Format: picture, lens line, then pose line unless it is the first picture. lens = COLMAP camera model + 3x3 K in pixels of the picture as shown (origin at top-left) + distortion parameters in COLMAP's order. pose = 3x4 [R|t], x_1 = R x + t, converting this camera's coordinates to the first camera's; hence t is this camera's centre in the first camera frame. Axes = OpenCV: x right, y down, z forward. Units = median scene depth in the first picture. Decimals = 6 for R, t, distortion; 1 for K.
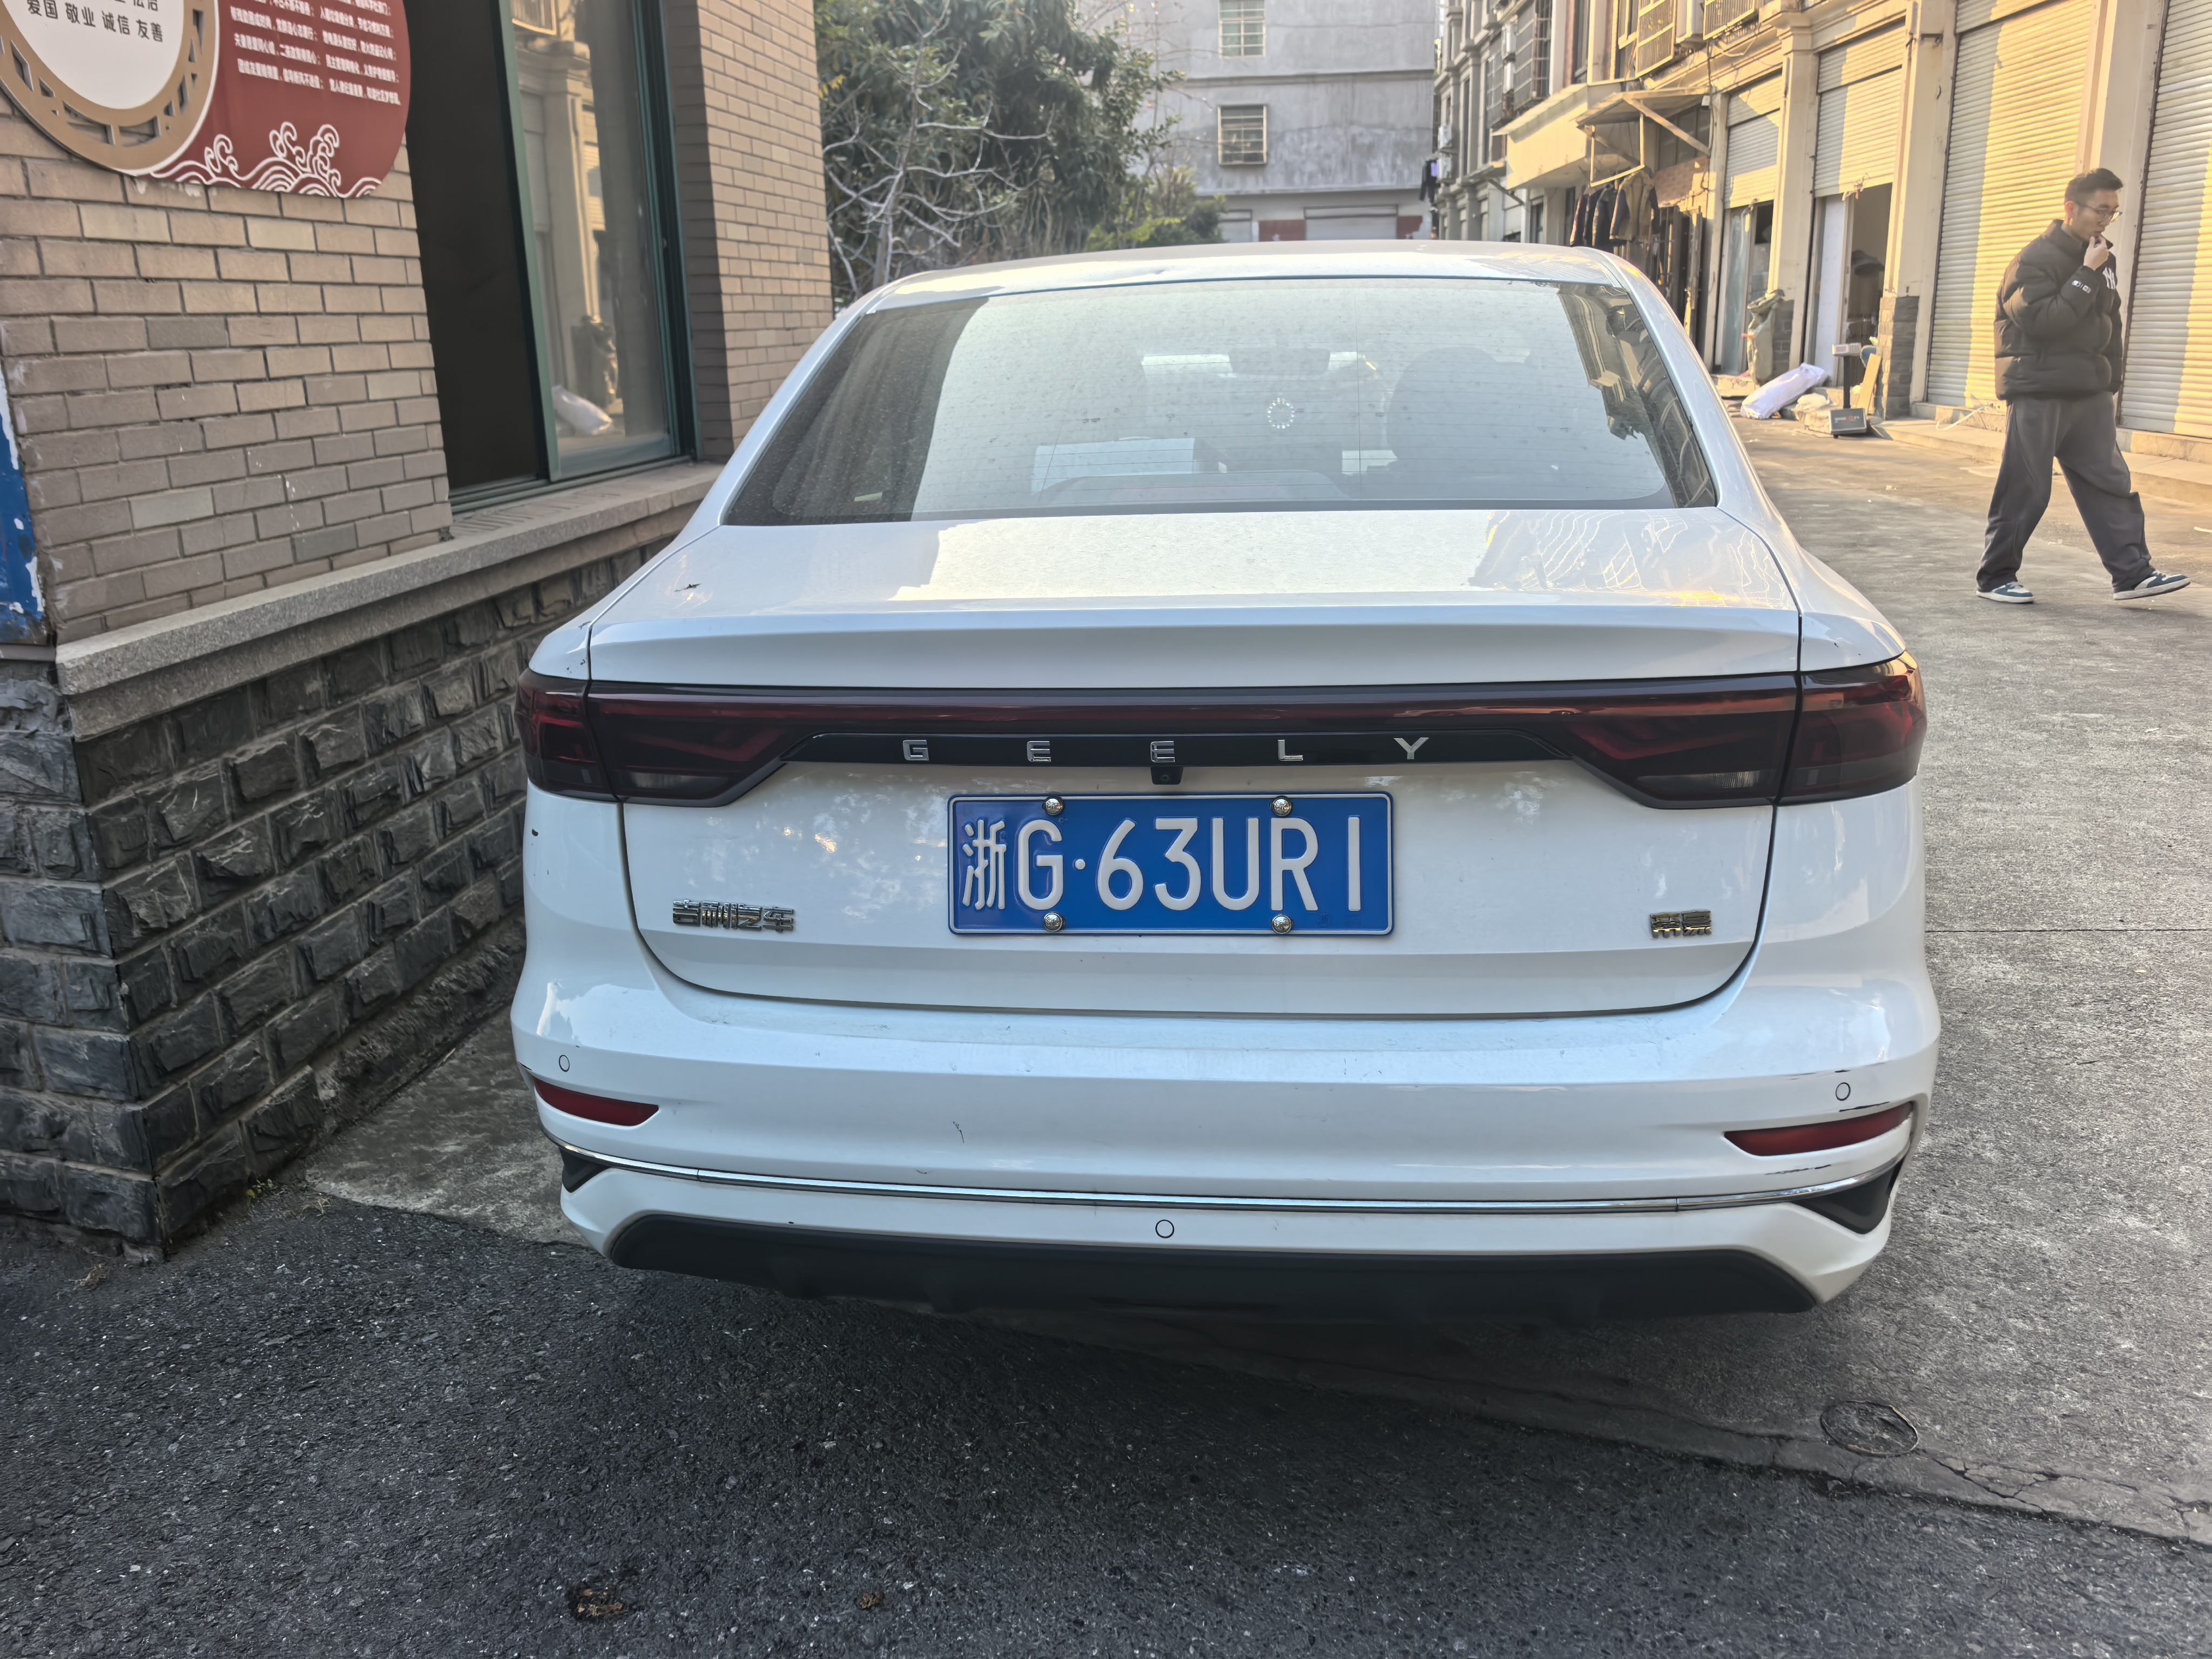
lens RADIAL K [[1878.7, 0, 1098.9], [0, 1878.7, 791.7], [0, 0, 1]] dist [0.071124, -0.114746]
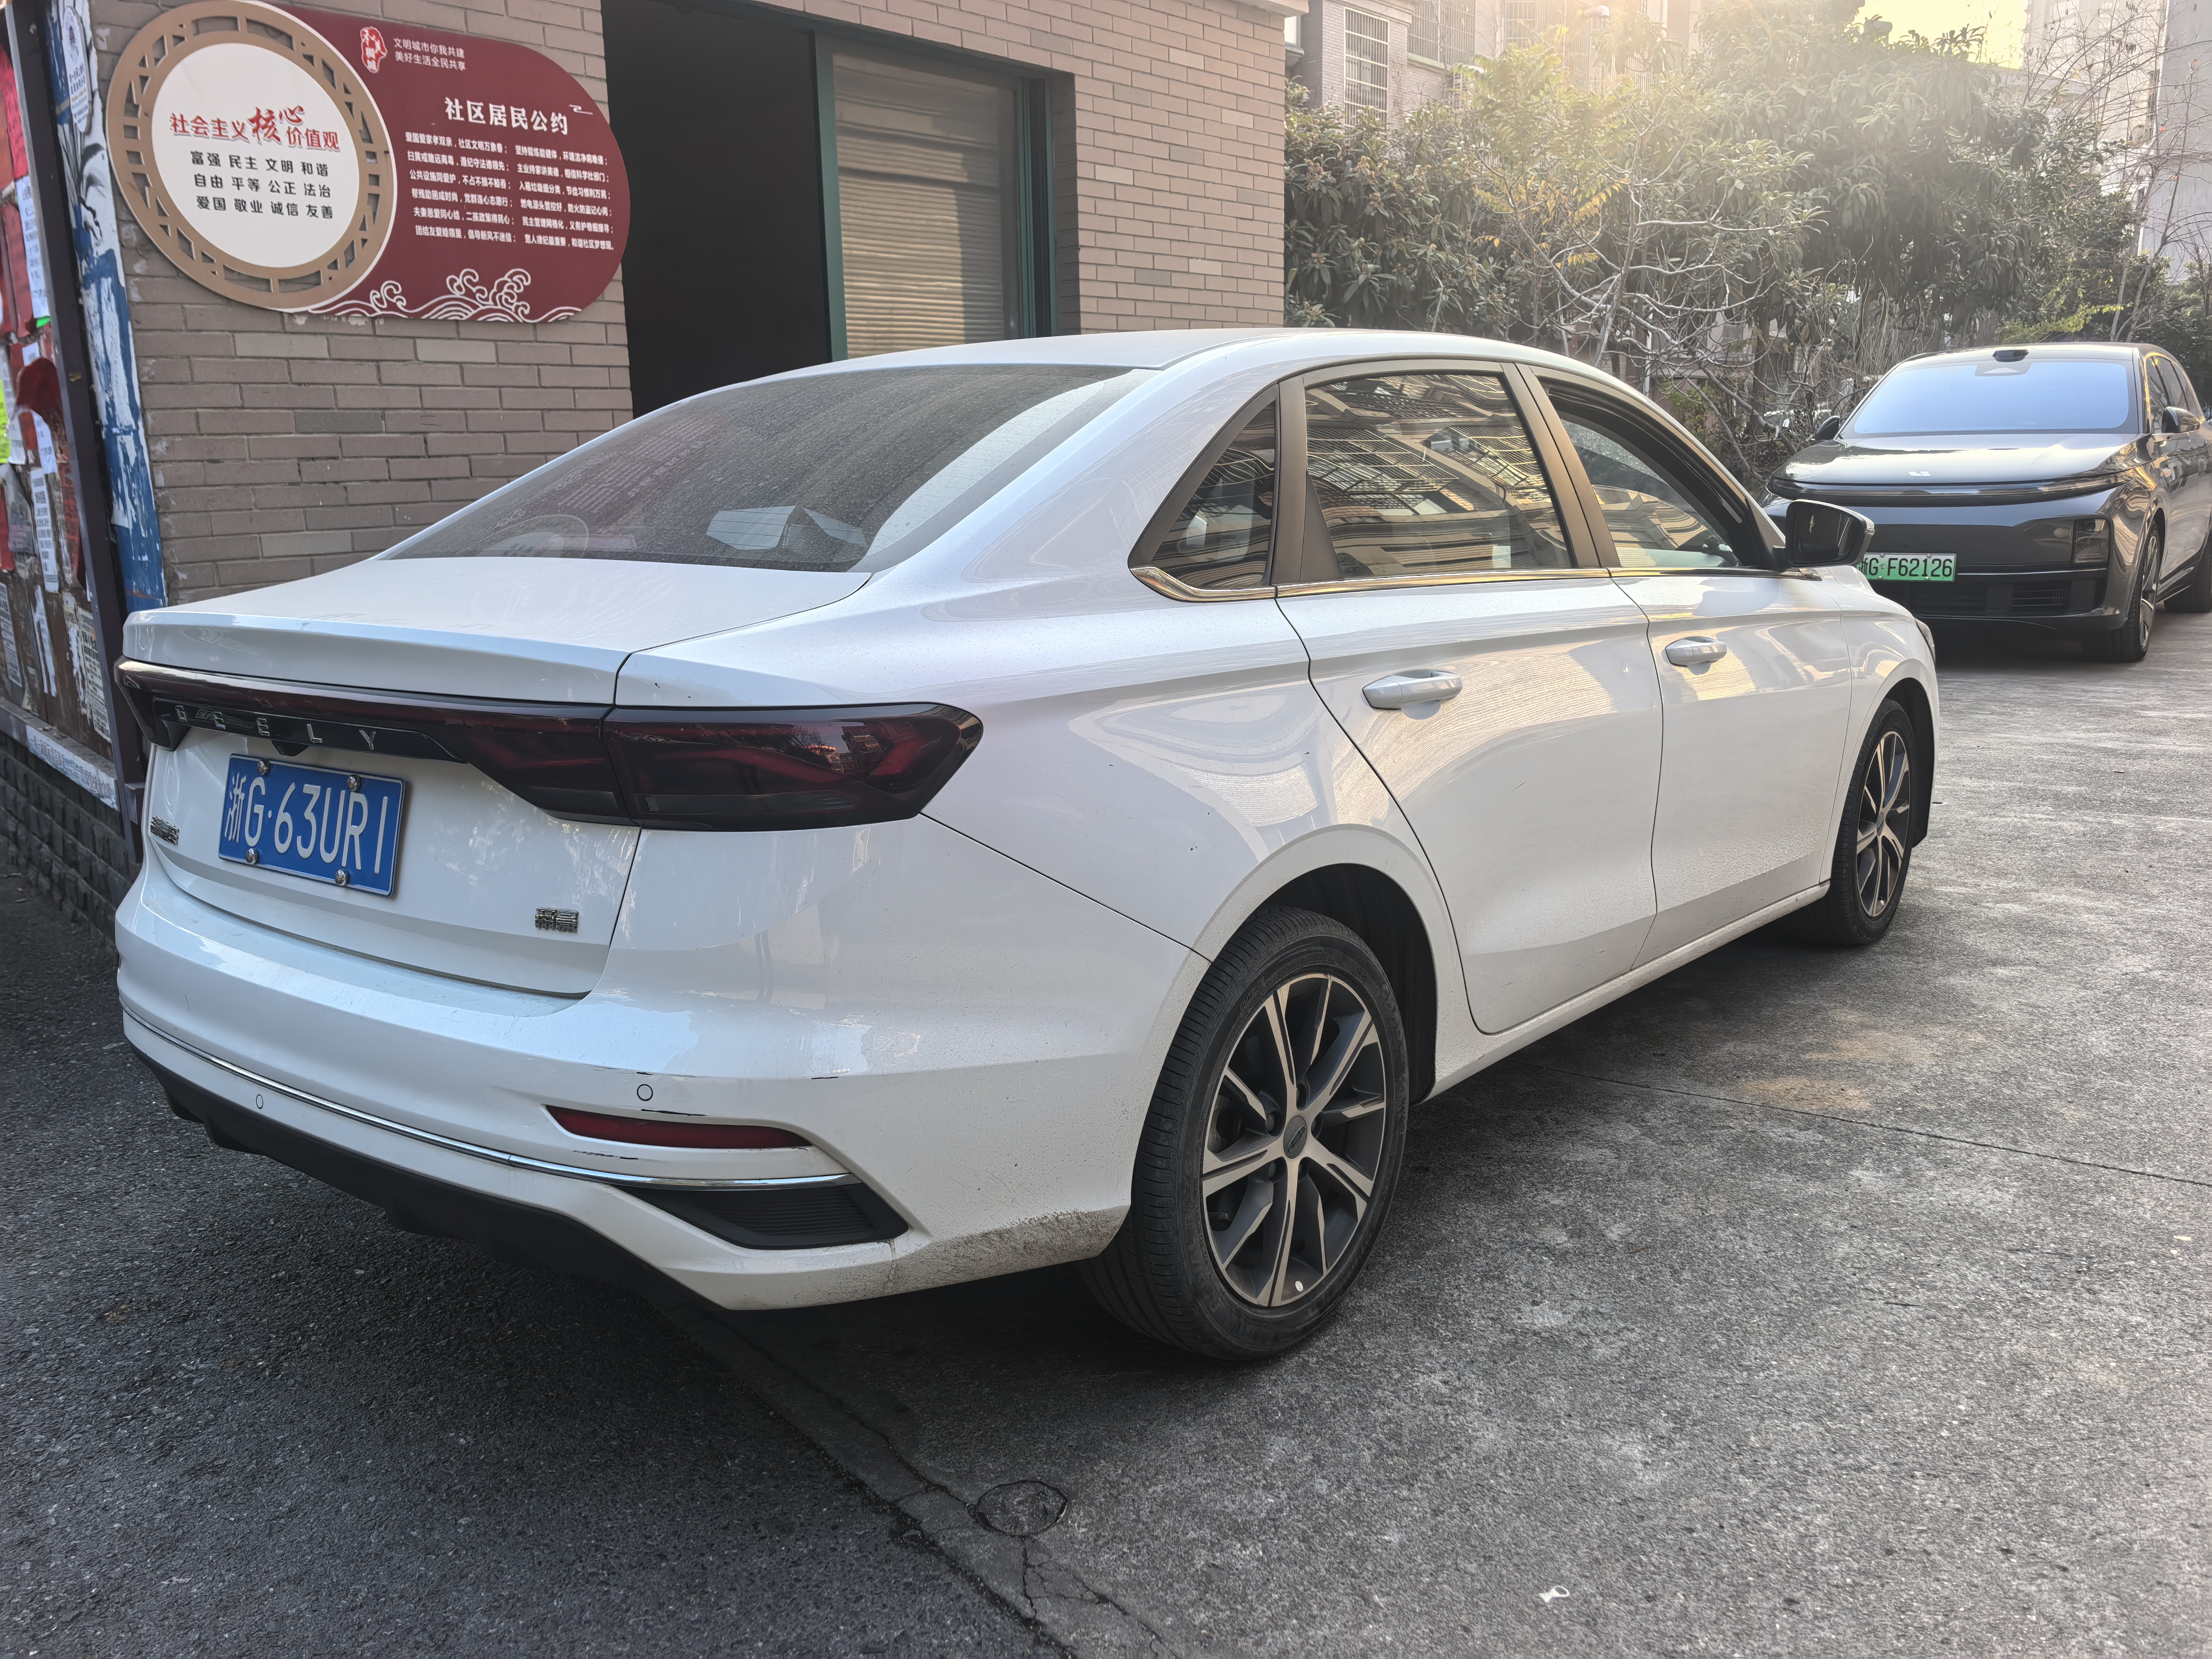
lens RADIAL K [[1874.8, 0, 1106.0], [0, 1874.8, 829.5], [0, 0, 1]] dist [0.096802, -0.210862]
pose [[0.832761, 0.112171, -0.542150, 0.742166], [-0.131300, 0.991337, 0.003426, -0.019580], [0.537837, 0.068331, 0.840275, 0.135340]]
